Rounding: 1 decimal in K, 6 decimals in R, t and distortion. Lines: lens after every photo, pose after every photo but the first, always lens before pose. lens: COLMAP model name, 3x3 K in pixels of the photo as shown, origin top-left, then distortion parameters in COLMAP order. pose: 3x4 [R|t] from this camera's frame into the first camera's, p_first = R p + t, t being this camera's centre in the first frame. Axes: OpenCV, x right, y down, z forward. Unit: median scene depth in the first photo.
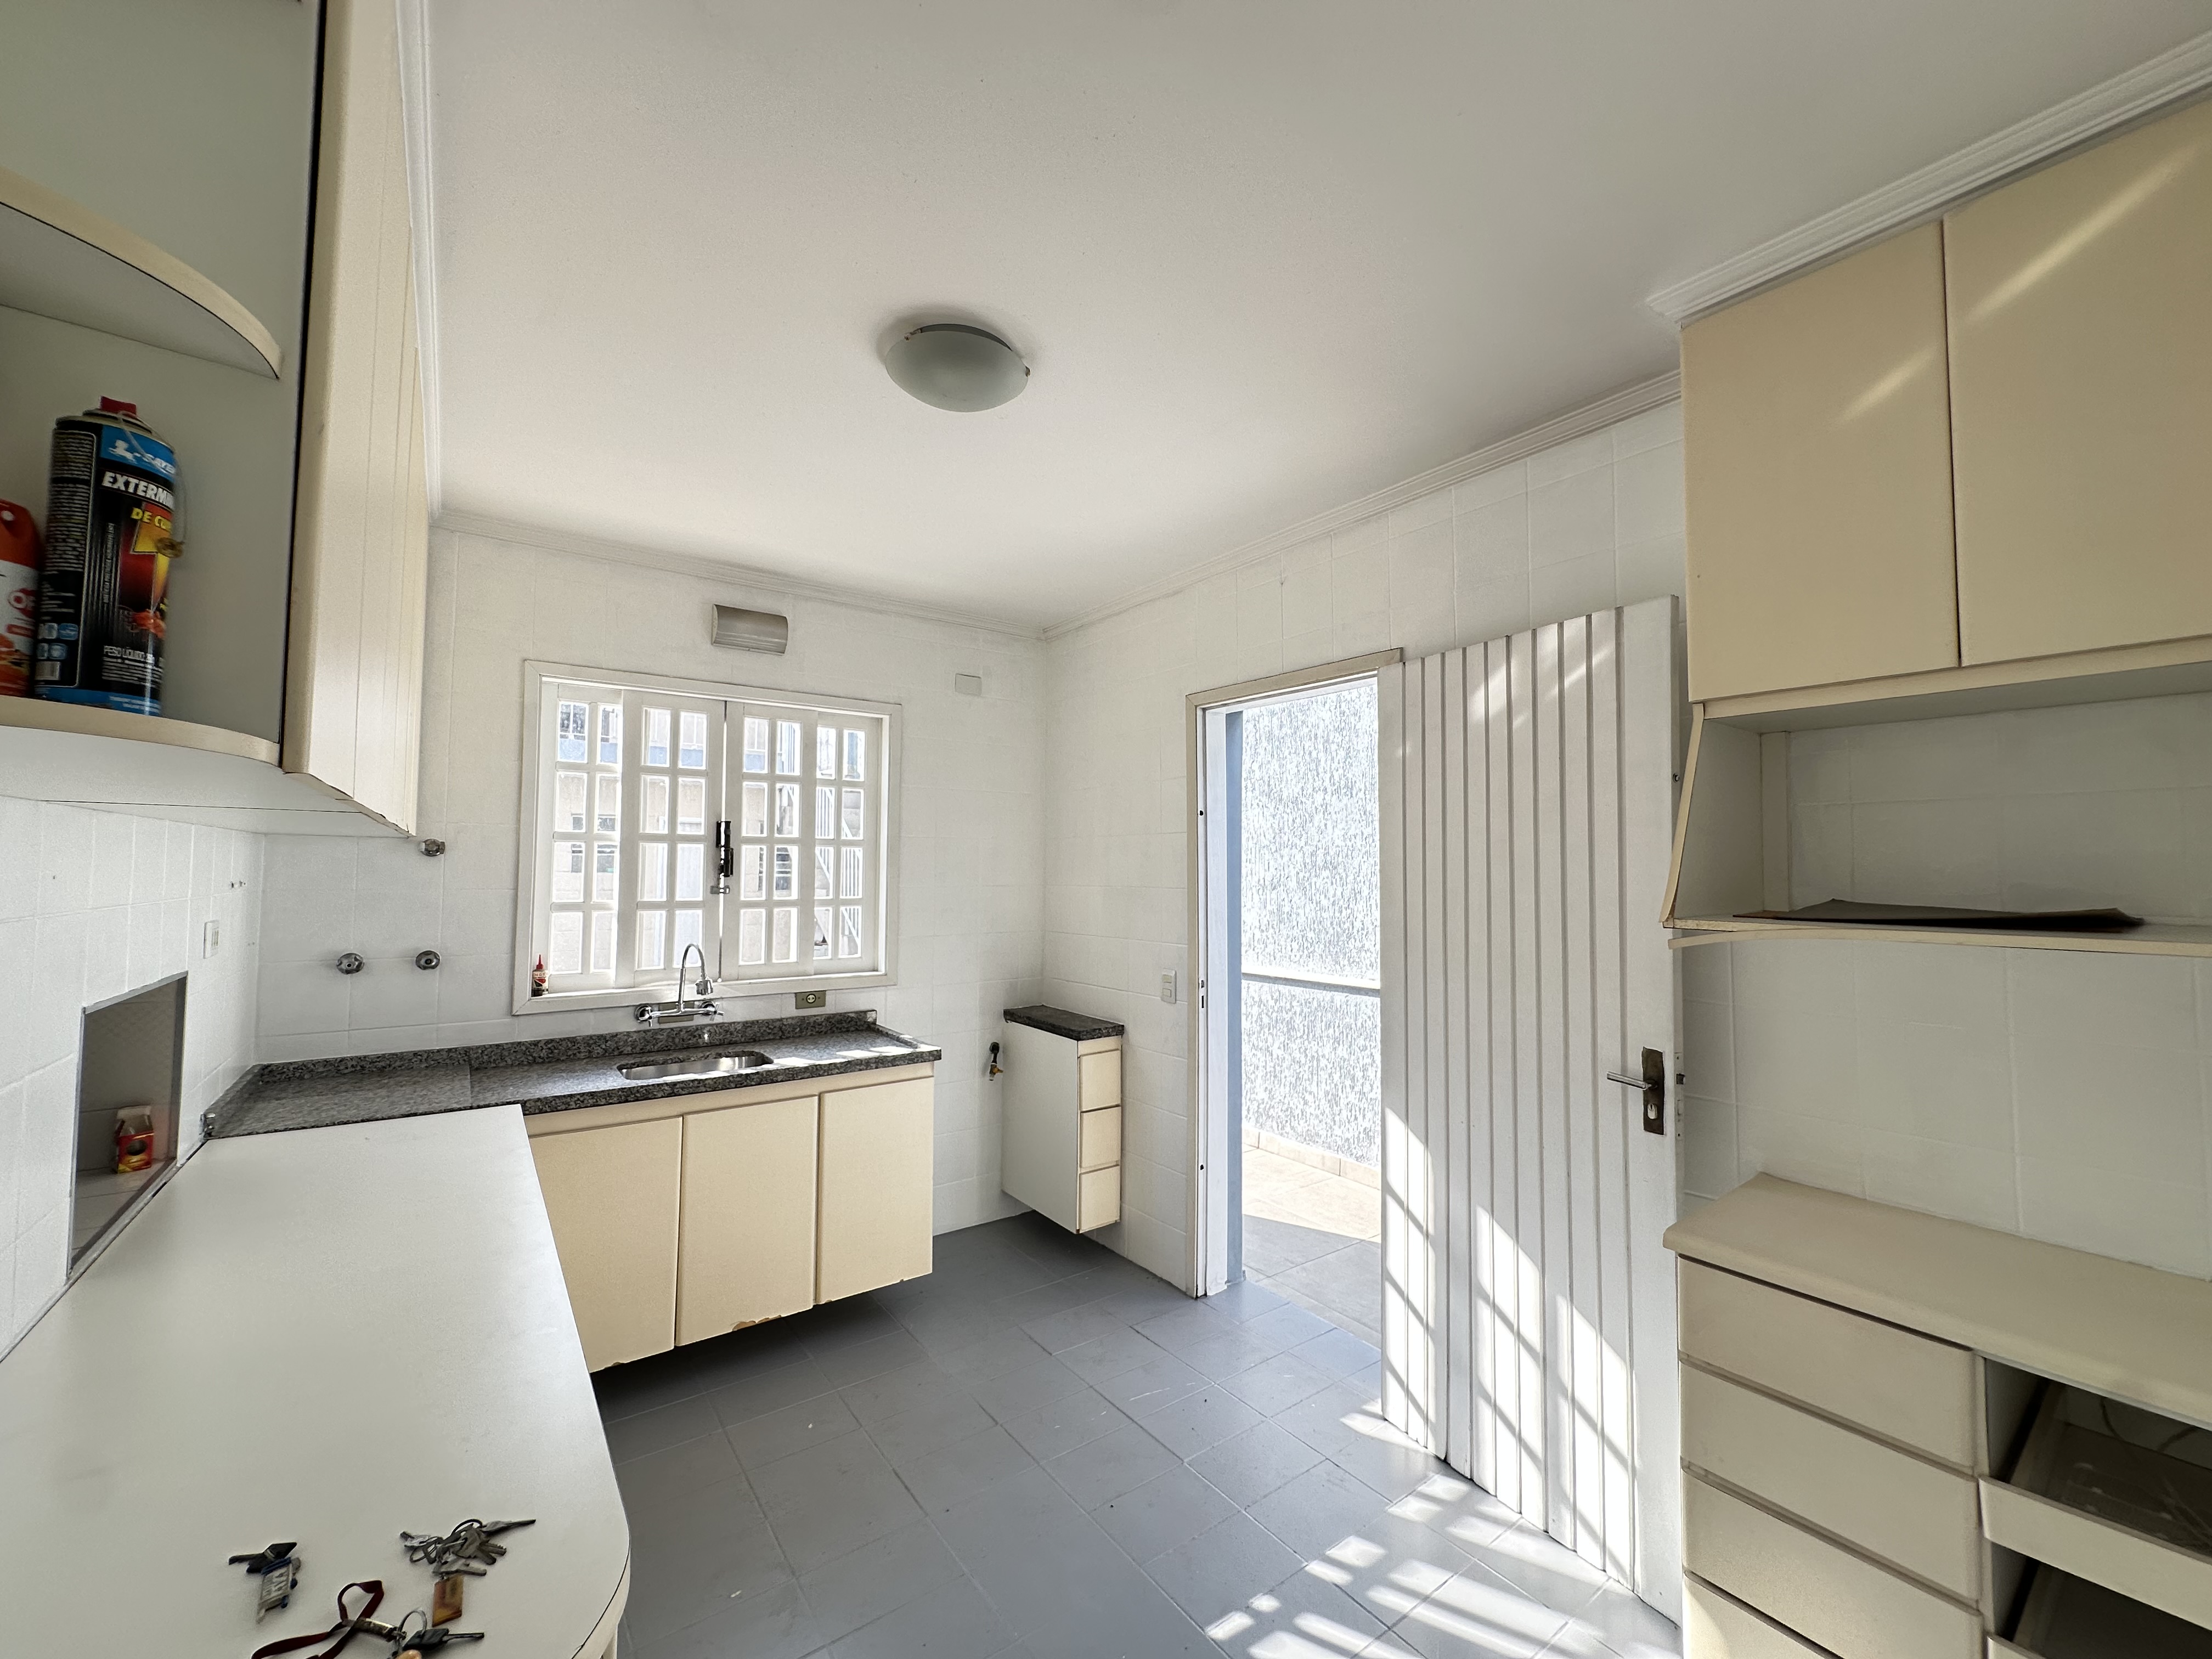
lens RADIAL K [[882.6, 0, 1106.6], [0, 882.6, 830.6], [0, 0, 1]] dist [-0.006766, 0.001907]
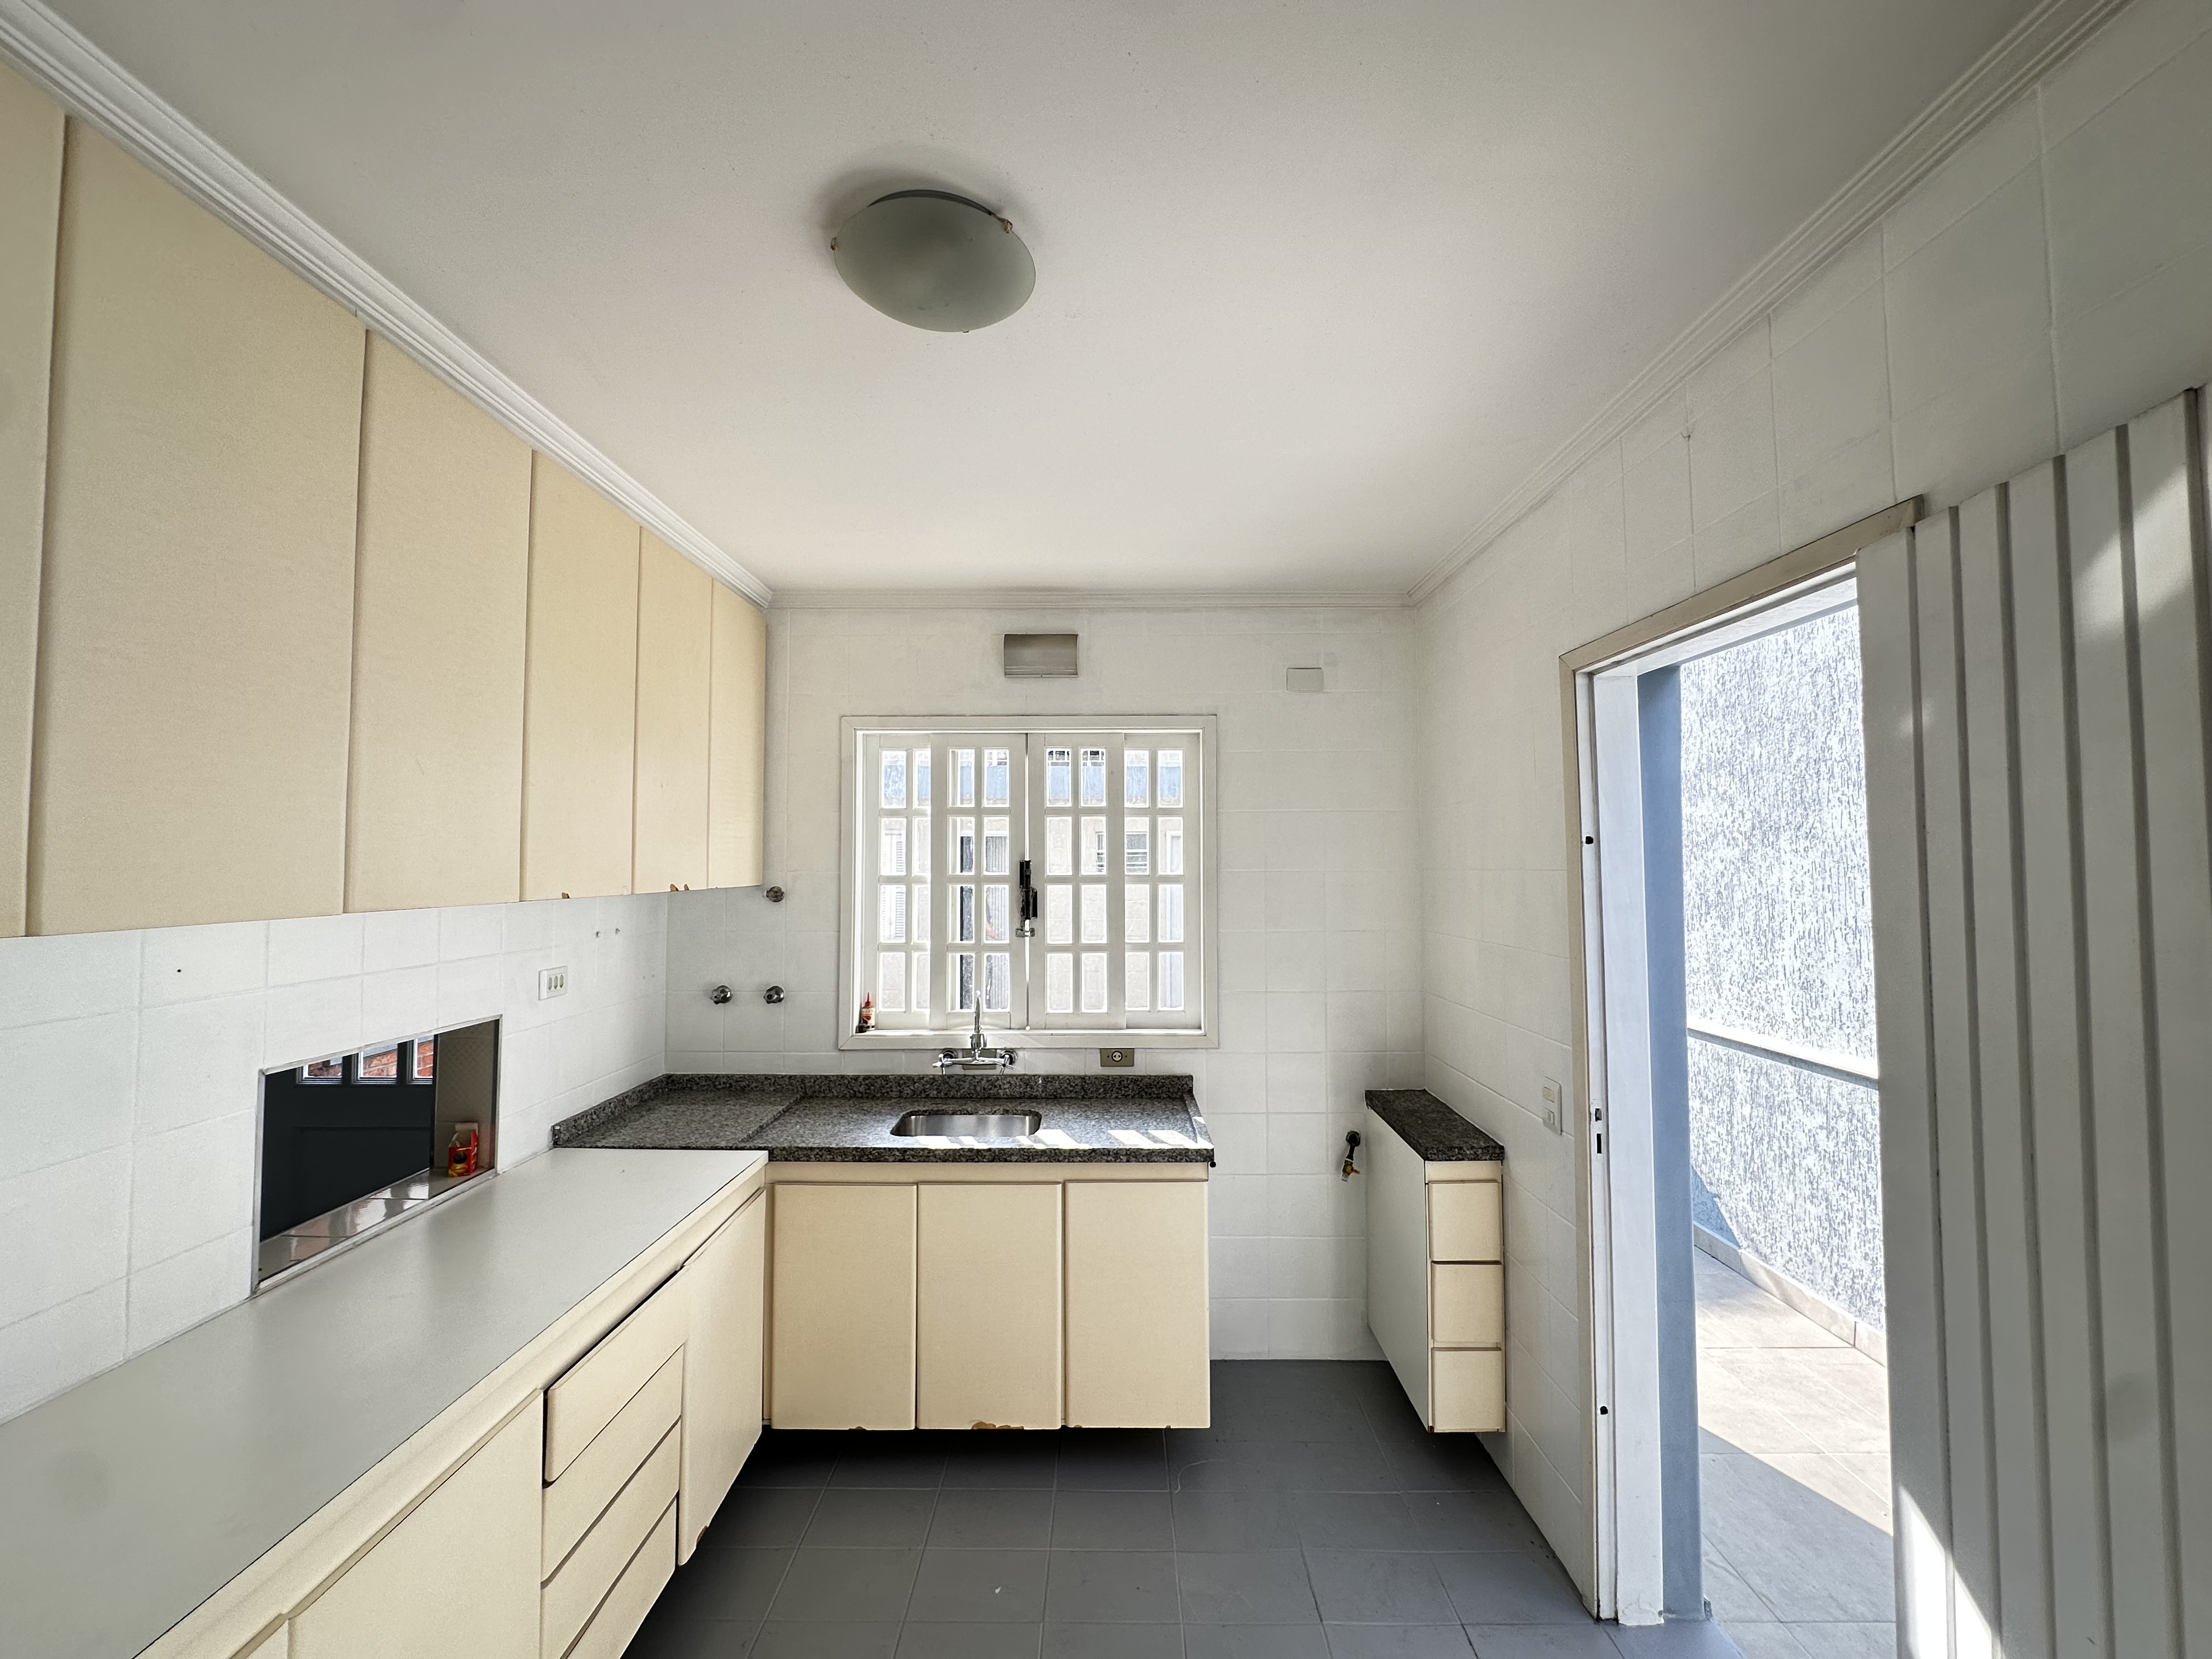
lens RADIAL K [[882.6, 0, 1106.6], [0, 882.6, 830.6], [0, 0, 1]] dist [-0.006766, 0.001907]
pose [[0.802727, -0.030307, -0.595576, 0.204814], [0.032331, 0.999451, -0.007282, -0.033399], [0.595470, -0.013410, 0.803266, 0.292900]]
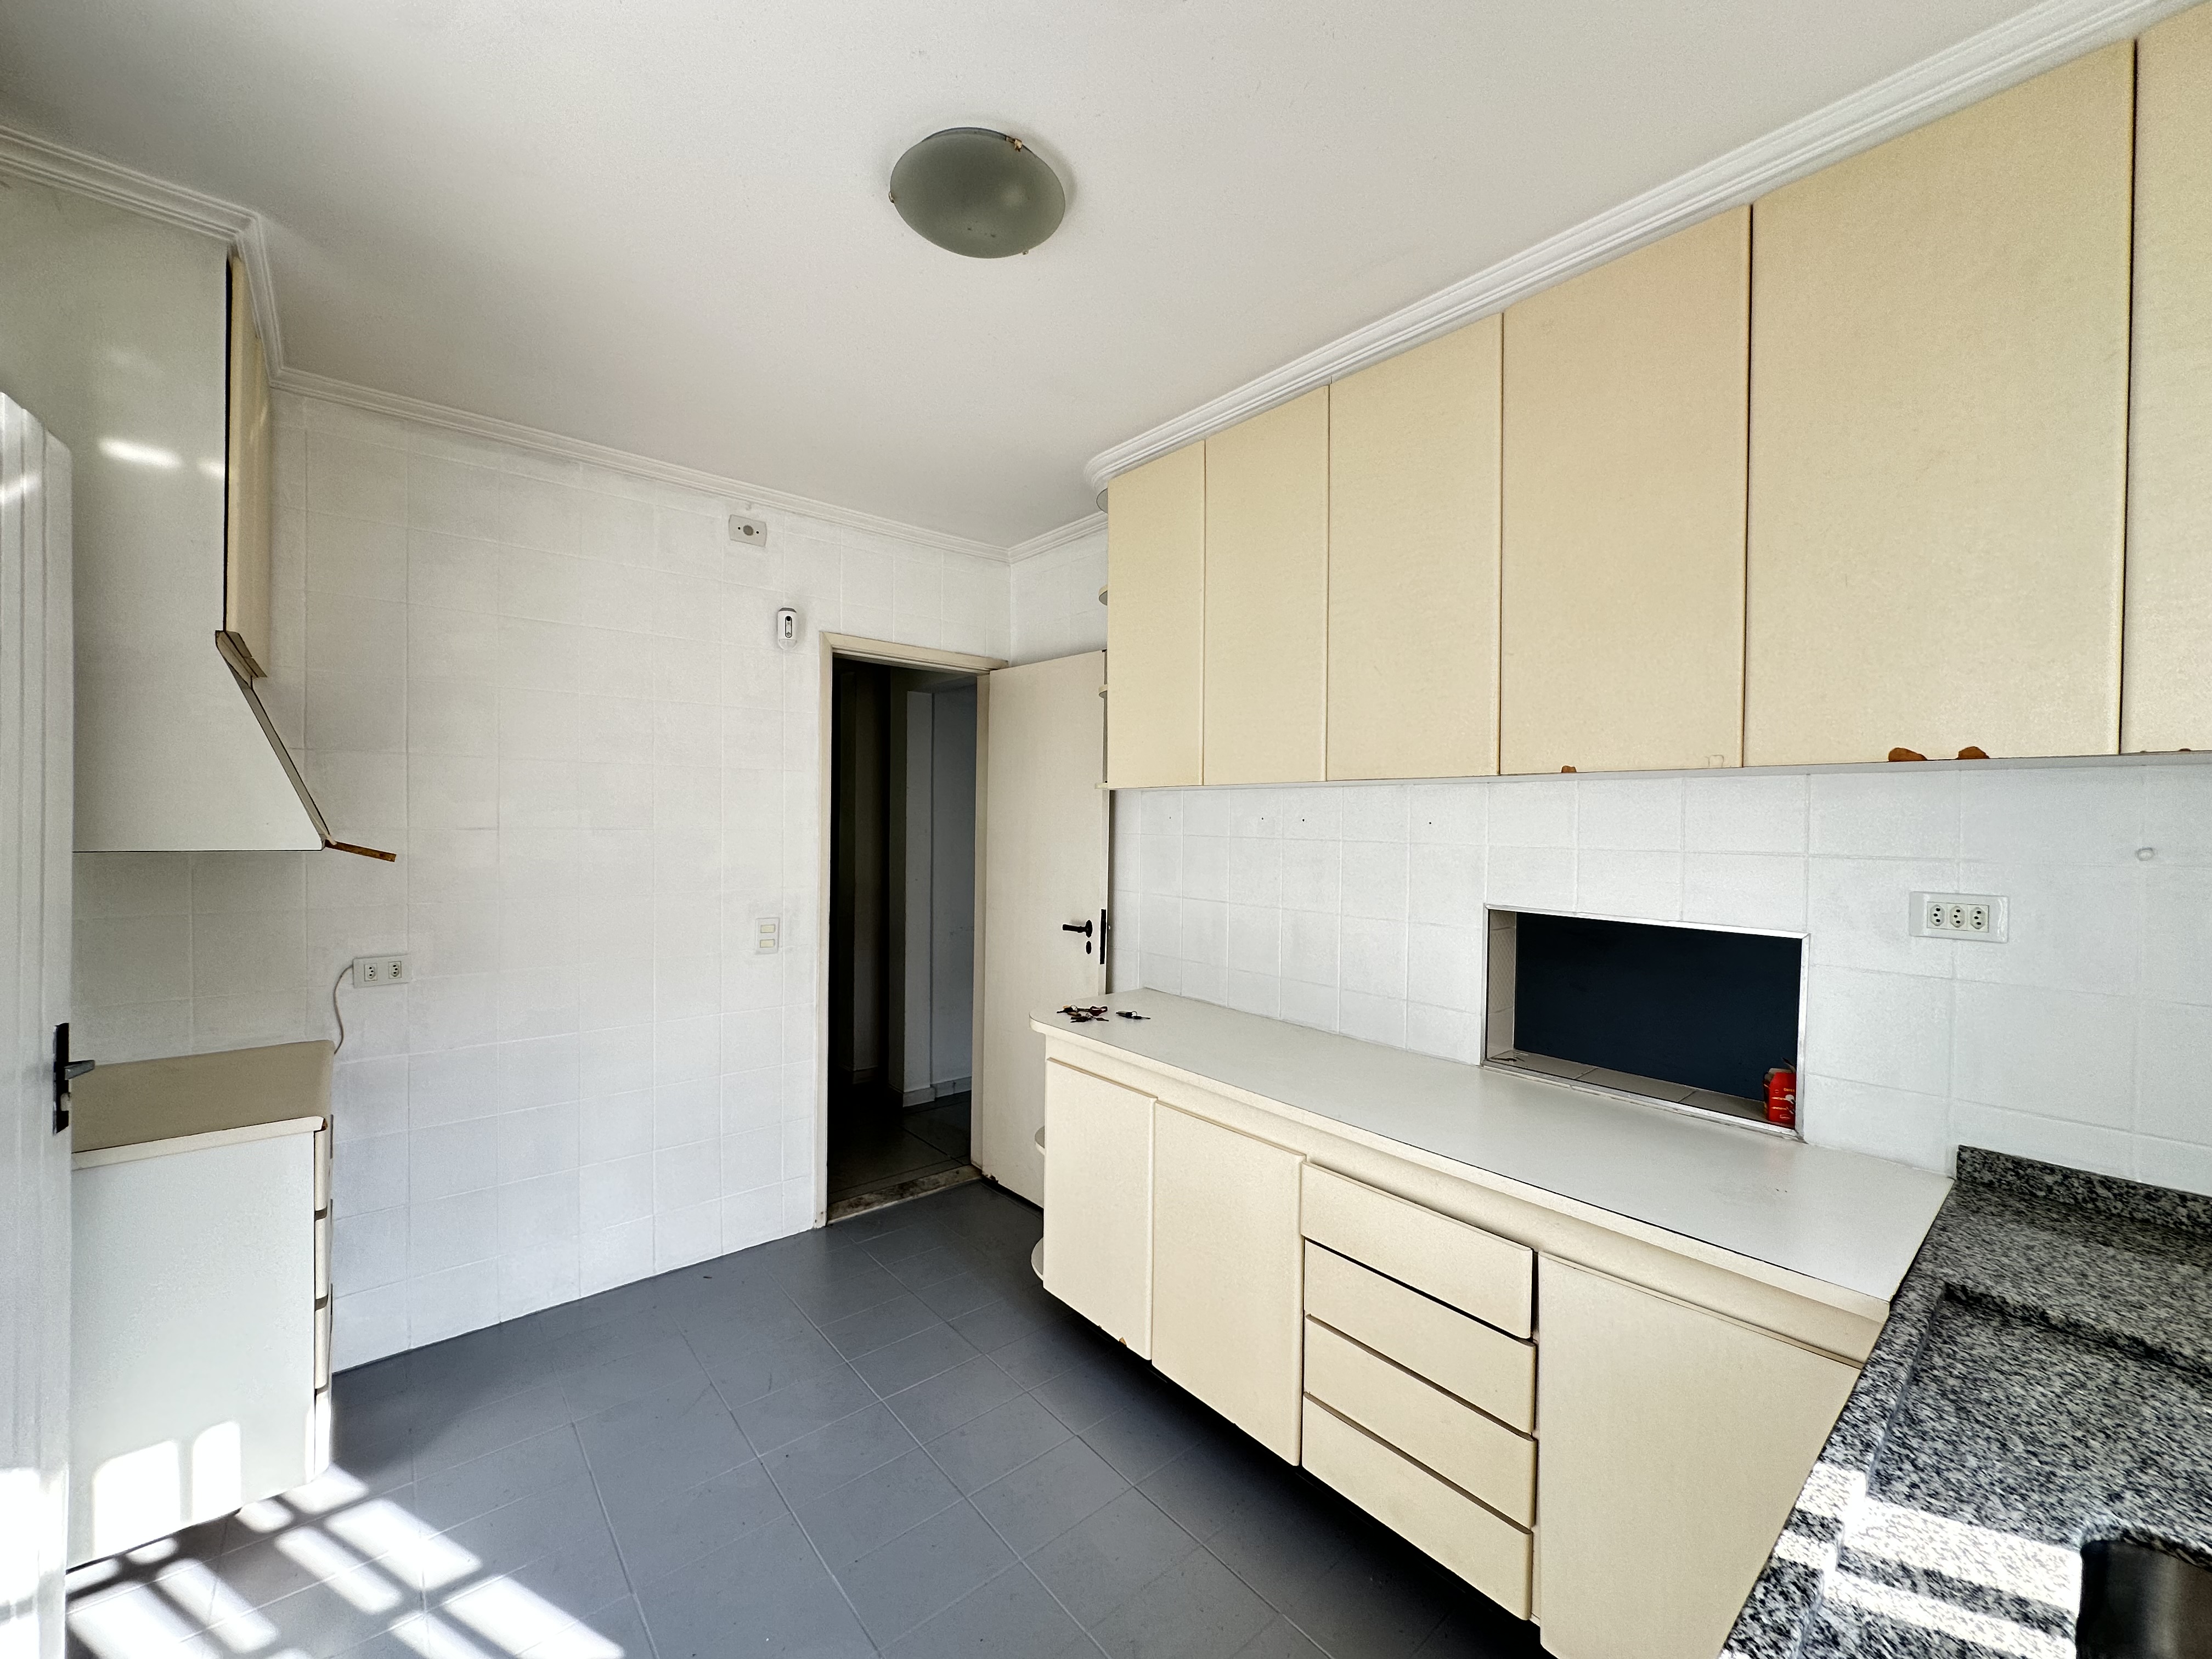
lens RADIAL K [[882.6, 0, 1106.6], [0, 882.6, 830.6], [0, 0, 1]] dist [-0.006766, 0.001907]
pose [[-0.998011, -0.018020, -0.060402, -0.145253], [-0.015984, 0.999293, -0.034015, 0.053280], [0.060973, -0.032982, -0.997594, 1.055951]]
